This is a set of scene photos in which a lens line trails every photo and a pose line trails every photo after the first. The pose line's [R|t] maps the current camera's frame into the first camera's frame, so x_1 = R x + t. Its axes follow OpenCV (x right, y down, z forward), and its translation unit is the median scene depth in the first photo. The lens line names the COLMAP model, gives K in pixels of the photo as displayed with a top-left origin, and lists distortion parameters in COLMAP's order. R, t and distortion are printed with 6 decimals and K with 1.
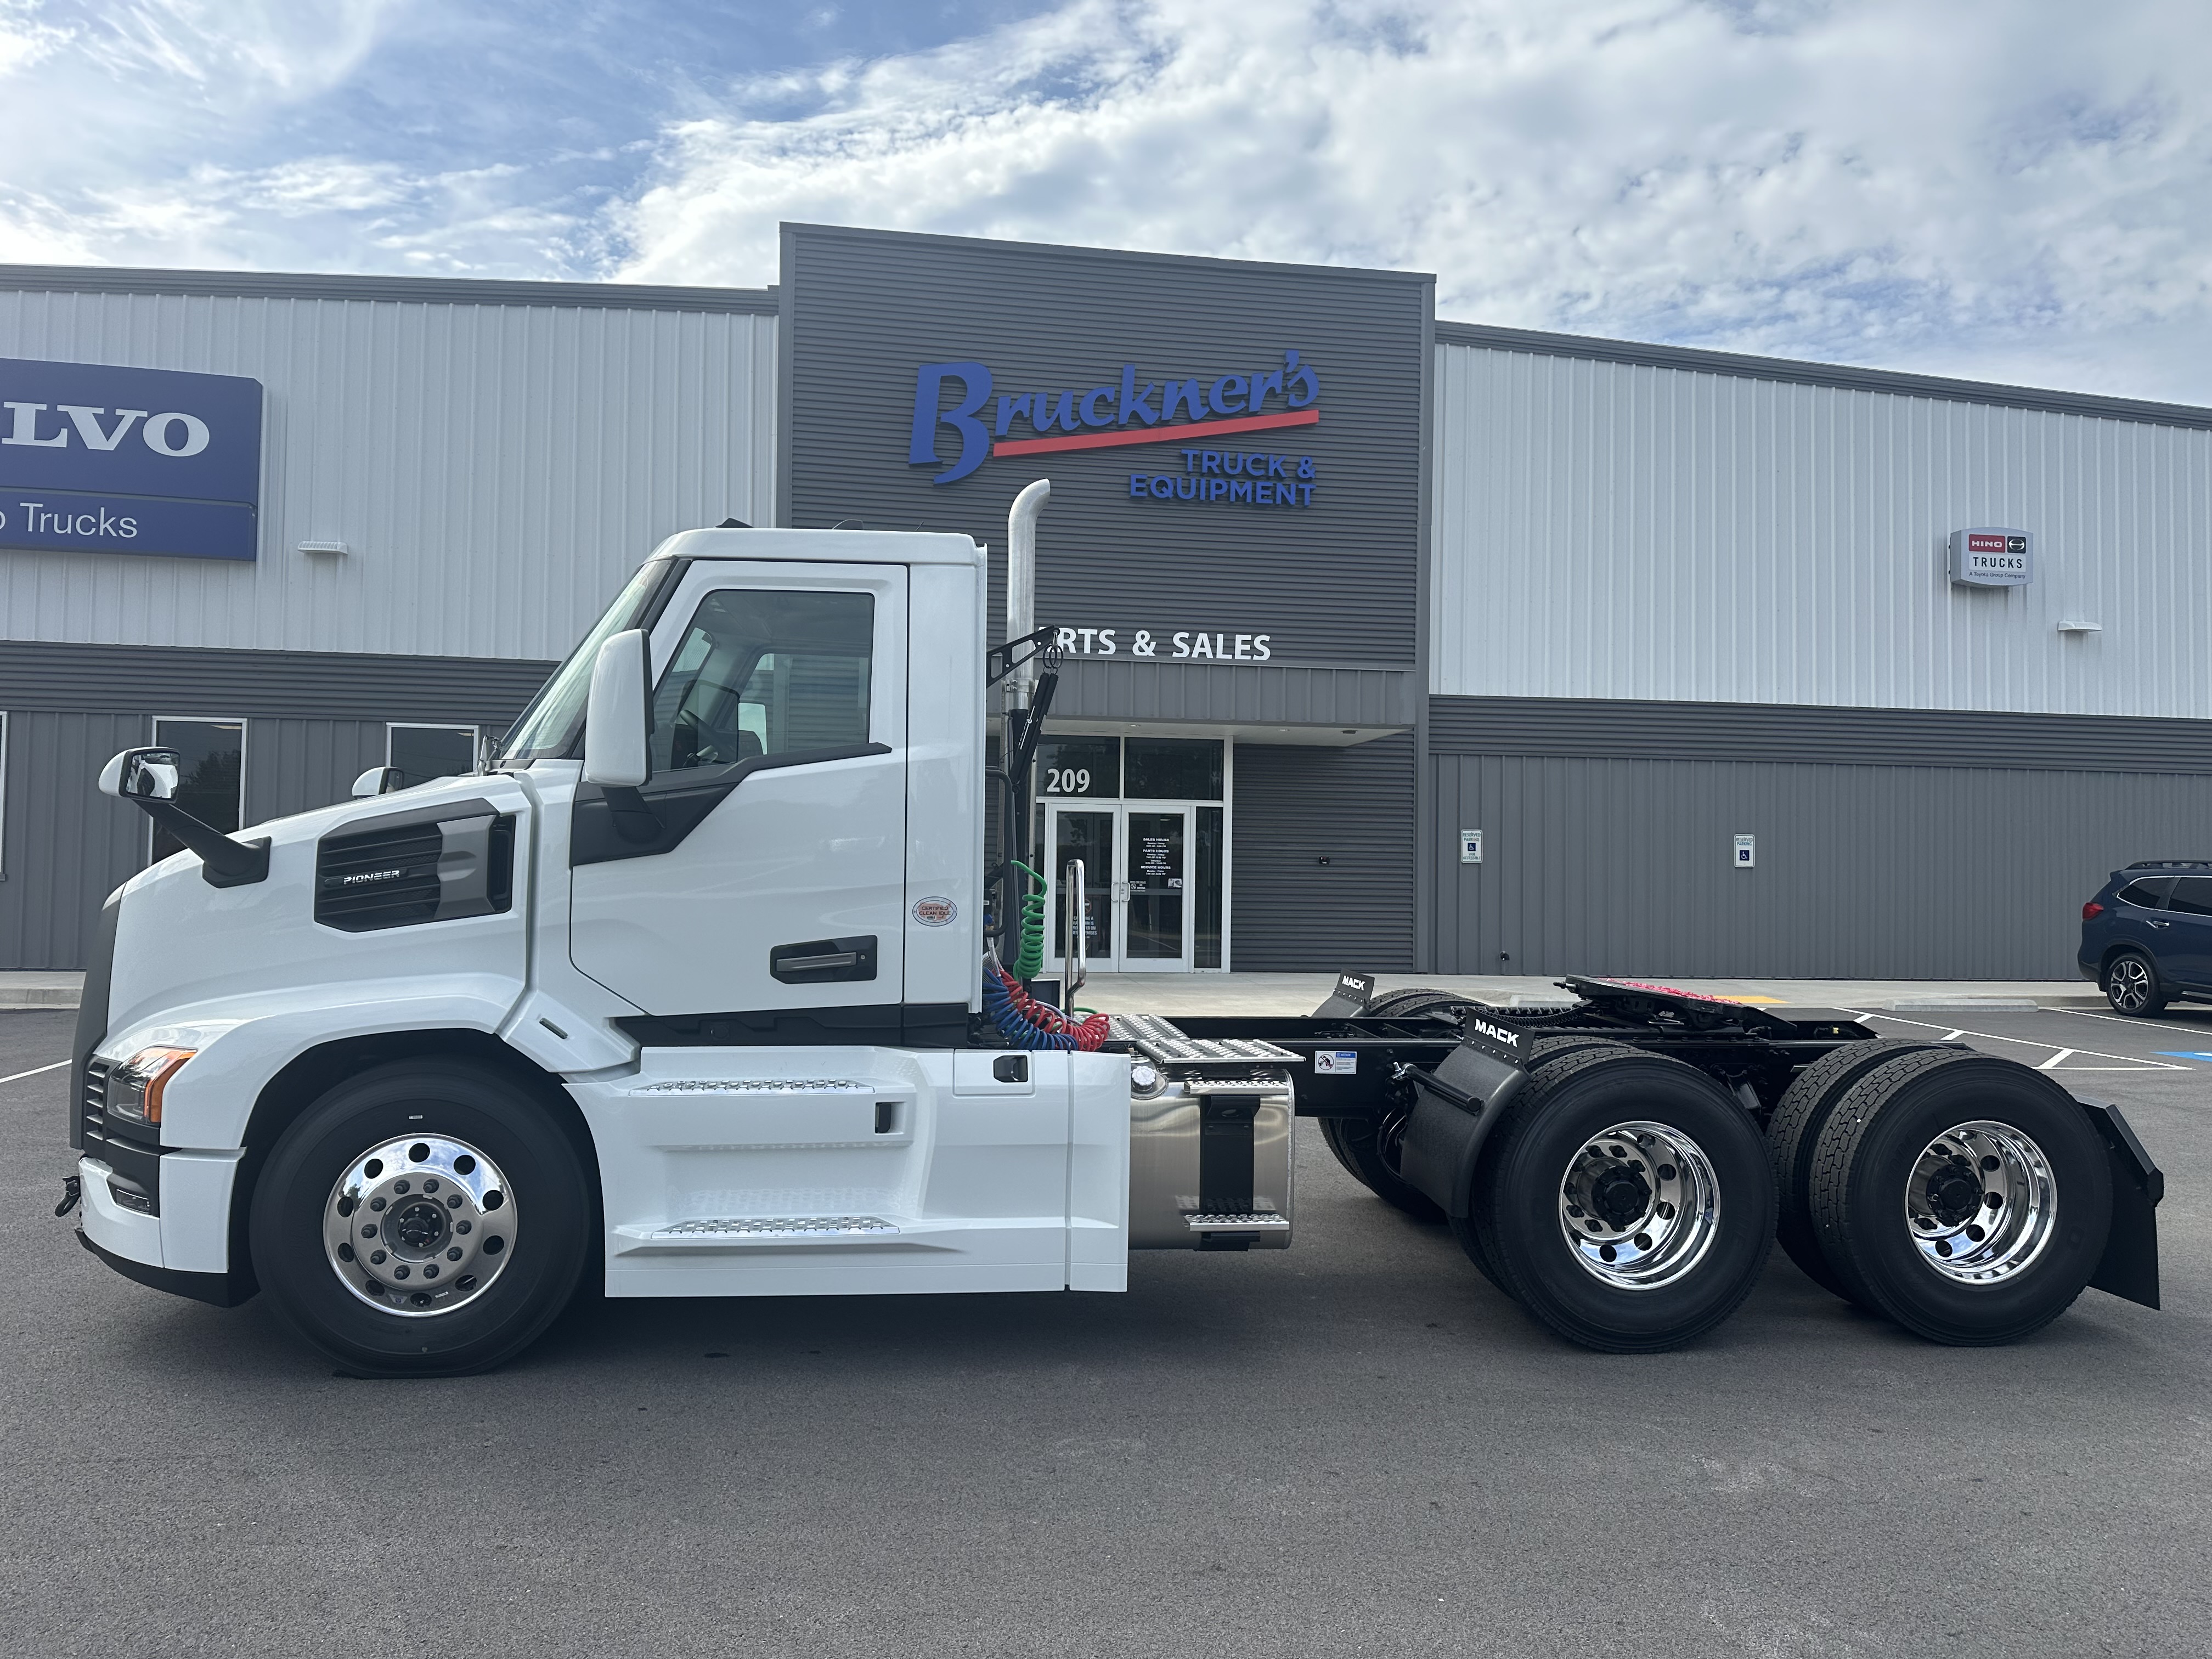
lens RADIAL K [[1606.7, 0, 1026.0], [0, 1606.7, 836.3], [0, 0, 1]] dist [0.160286, -0.259567]
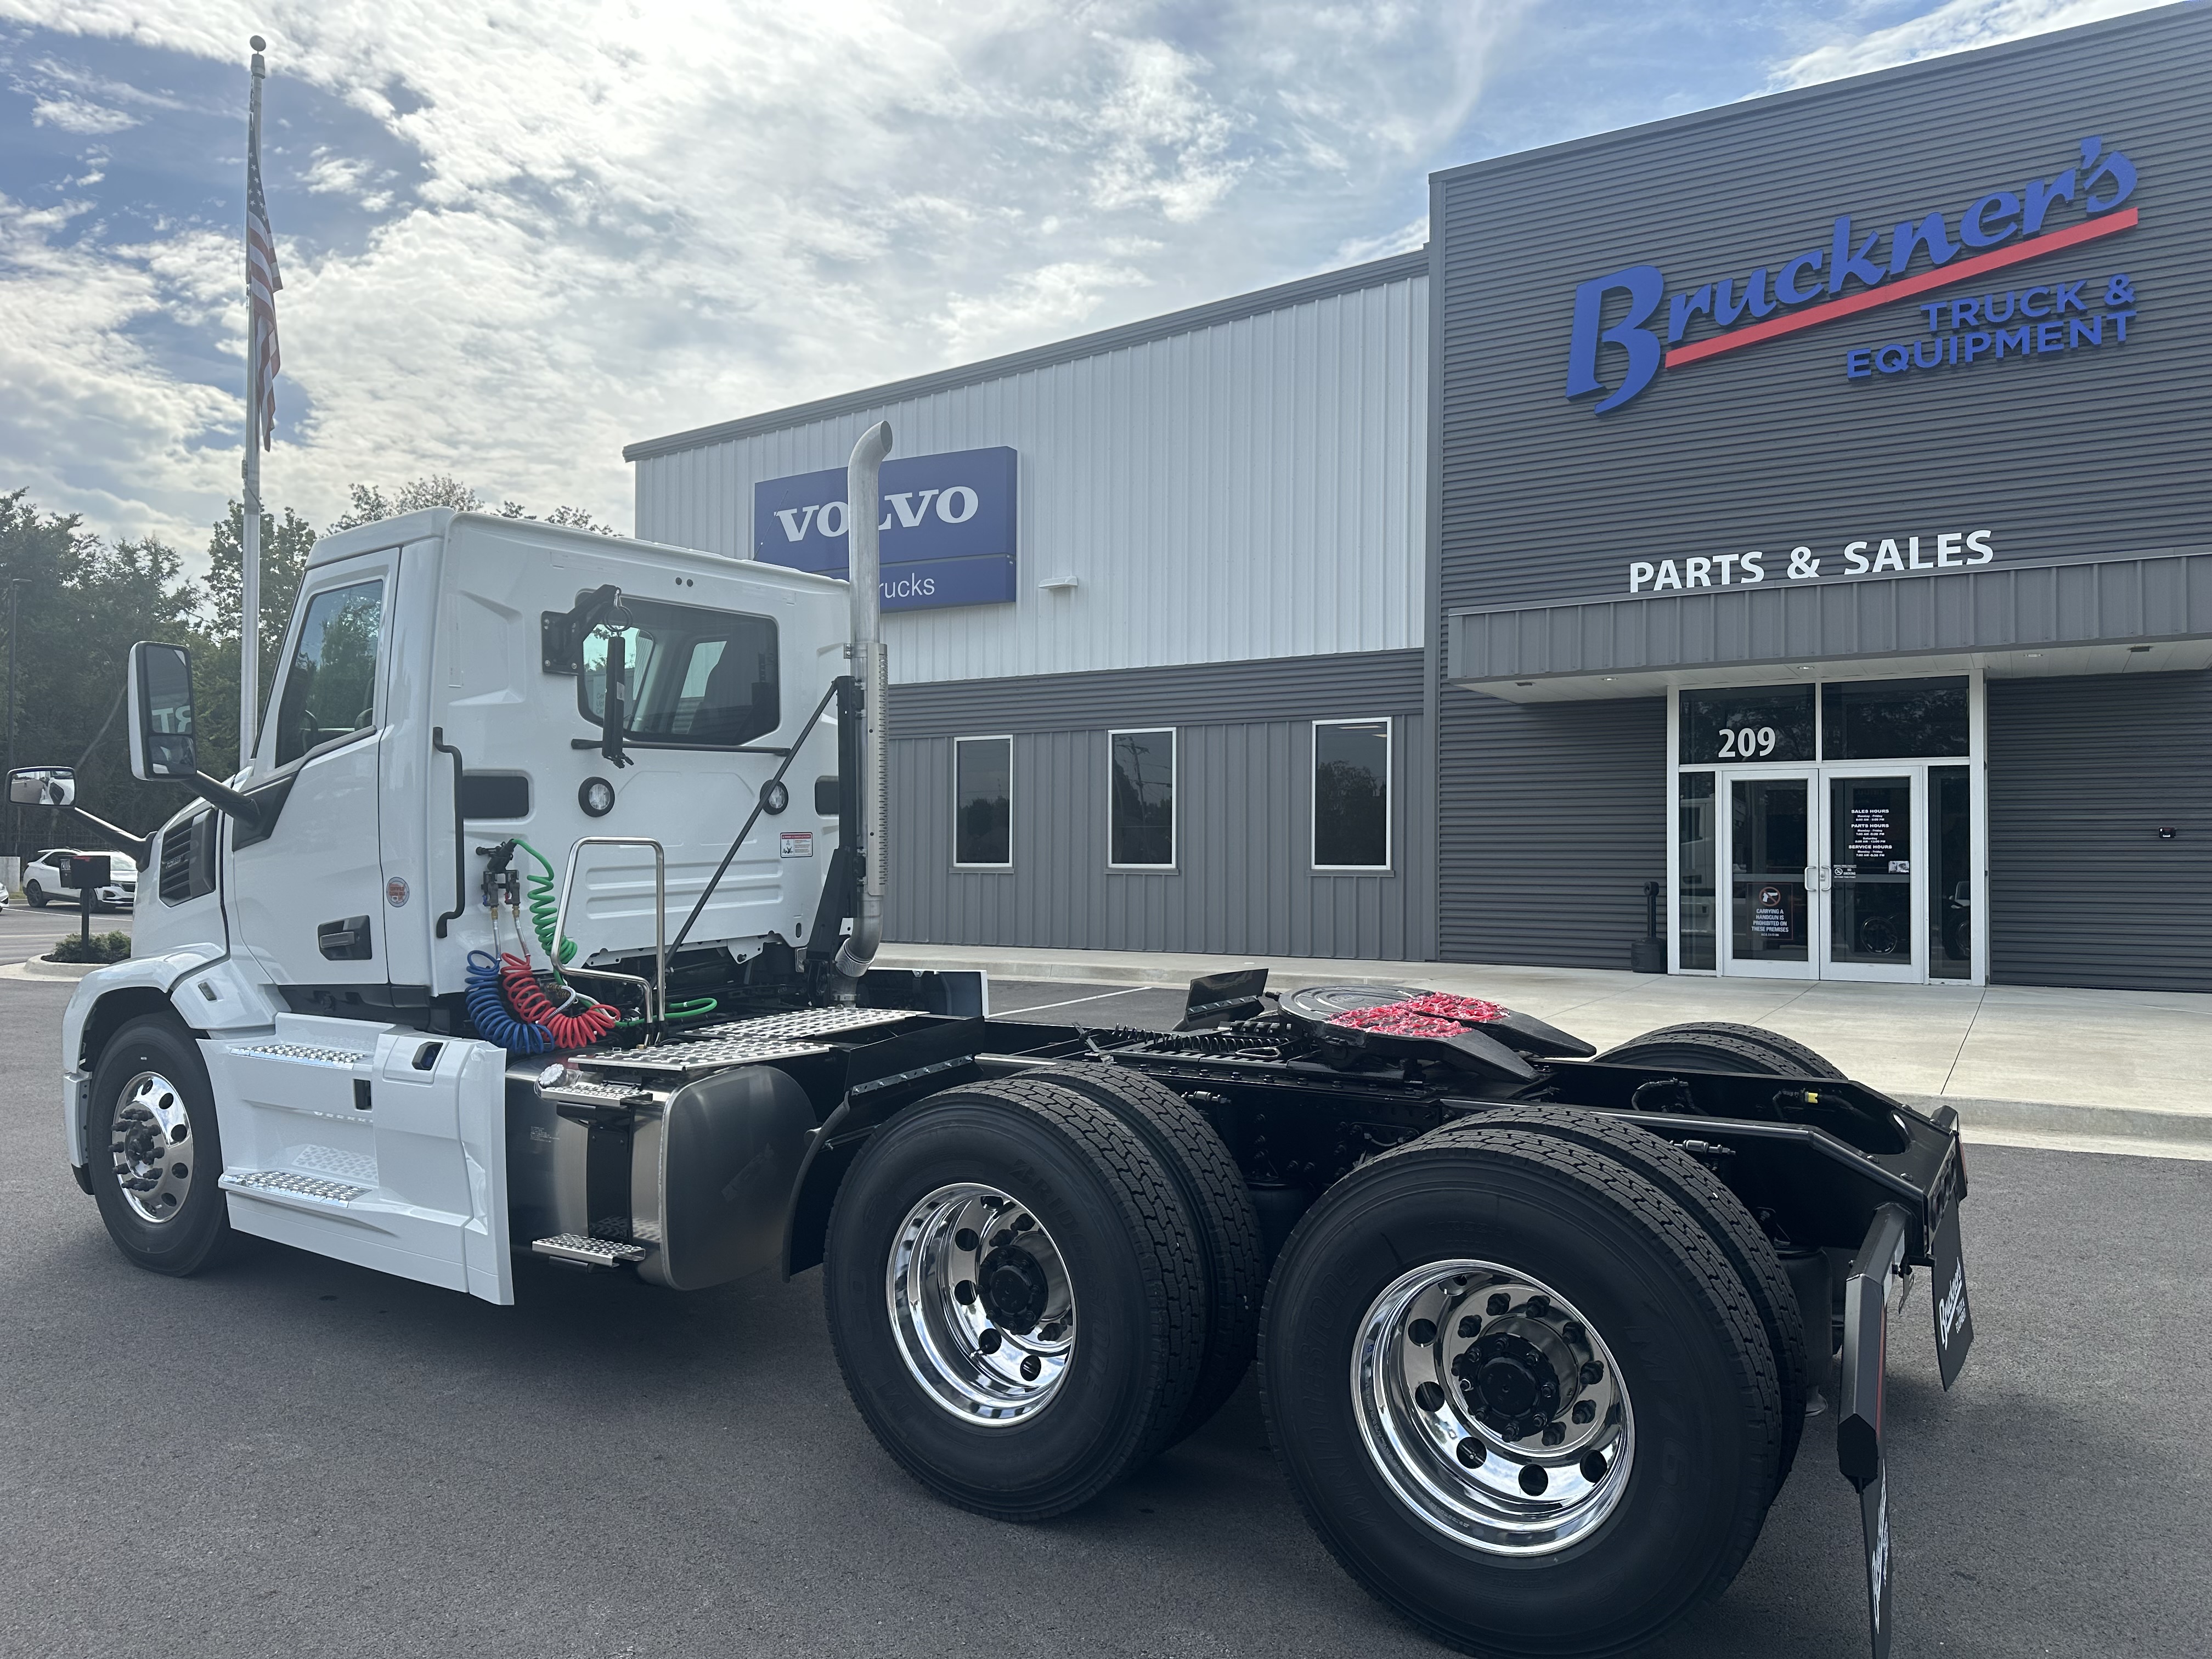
lens RADIAL K [[1583.0, 0, 1106.0], [0, 1583.0, 829.5], [0, 0, 1]] dist [0.005991, -0.011292]
pose [[0.757245, -0.027572, -0.652548, 0.303368], [0.026340, 0.999585, -0.011669, 0.010159], [0.652599, -0.008352, 0.757657, 0.181082]]
